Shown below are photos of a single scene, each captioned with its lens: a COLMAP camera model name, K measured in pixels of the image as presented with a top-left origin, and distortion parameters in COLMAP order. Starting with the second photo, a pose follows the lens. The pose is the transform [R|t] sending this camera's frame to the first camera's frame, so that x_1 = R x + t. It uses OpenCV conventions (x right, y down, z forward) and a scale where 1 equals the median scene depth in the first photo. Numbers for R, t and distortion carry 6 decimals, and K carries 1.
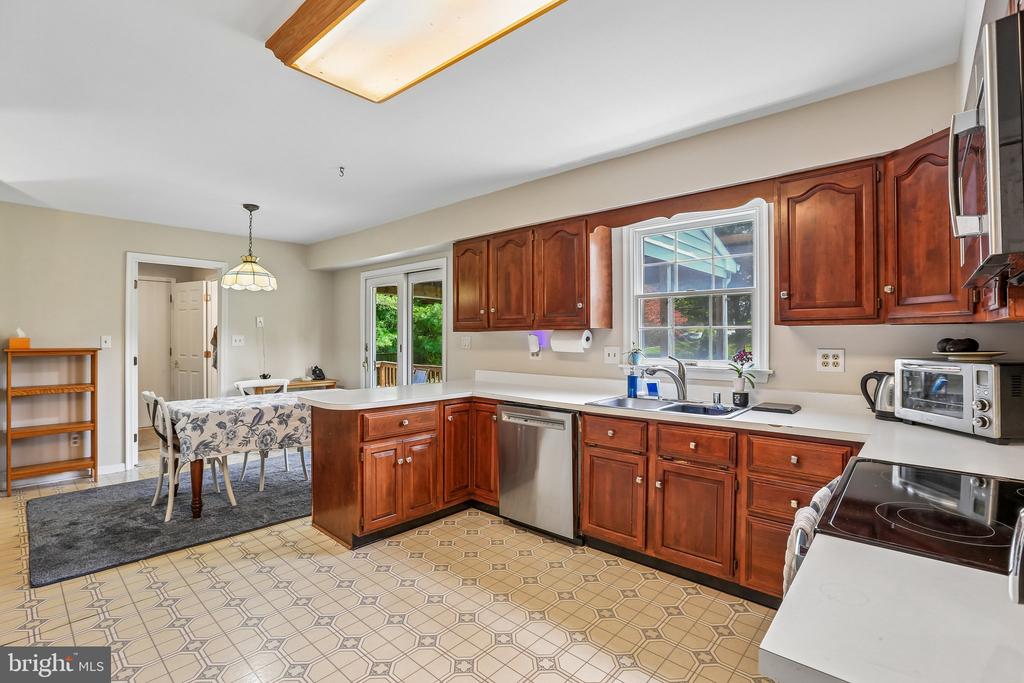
lens RADIAL K [[478.1, 0, 505.7], [0, 478.1, 337.5], [0, 0, 1]] dist [-0.032522, 0.001707]
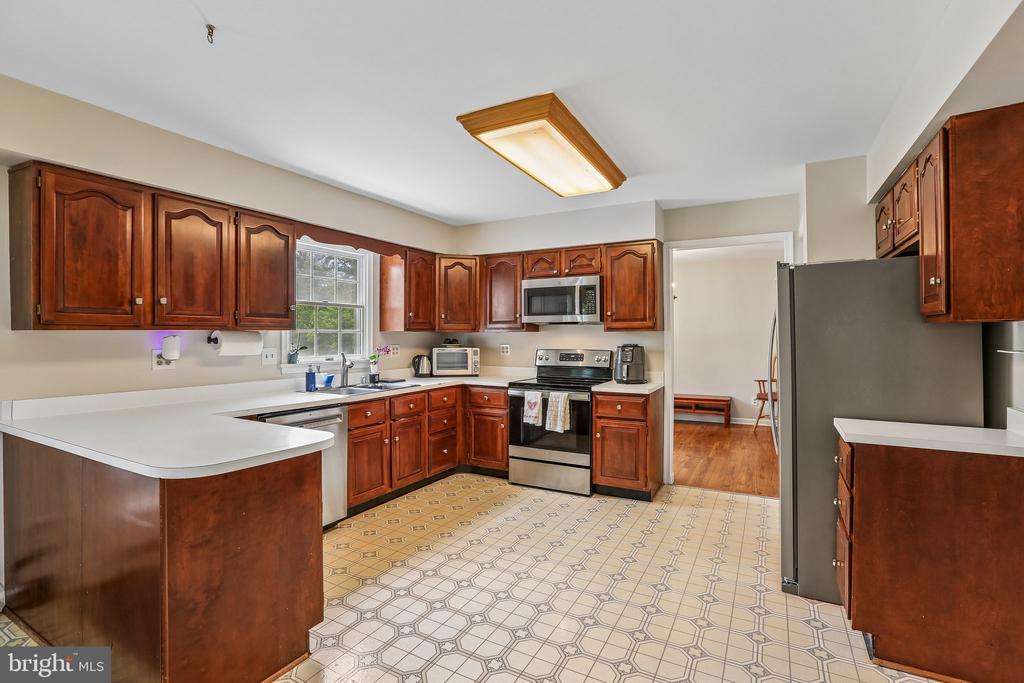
lens RADIAL K [[478.1, 0, 505.7], [0, 478.1, 337.5], [0, 0, 1]] dist [-0.032522, 0.001707]
pose [[-0.231060, 0.001753, 0.972938, -0.916484], [0.006432, 0.999979, -0.000274, 0.000051], [-0.972918, 0.006194, -0.231066, 0.780478]]
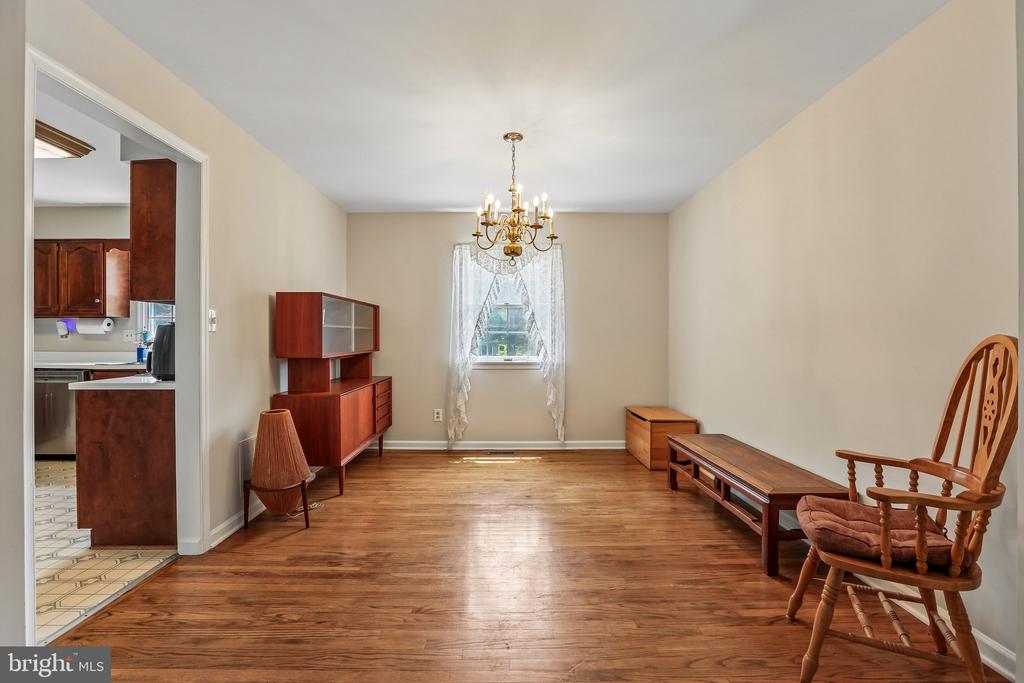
lens RADIAL K [[478.1, 0, 505.7], [0, 478.1, 337.5], [0, 0, 1]] dist [-0.032522, 0.001707]
pose [[0.726727, -0.002915, 0.686920, 0.078266], [-0.001786, 0.999980, 0.006133, 0.032762], [-0.686924, -0.005684, 0.726707, -0.856166]]
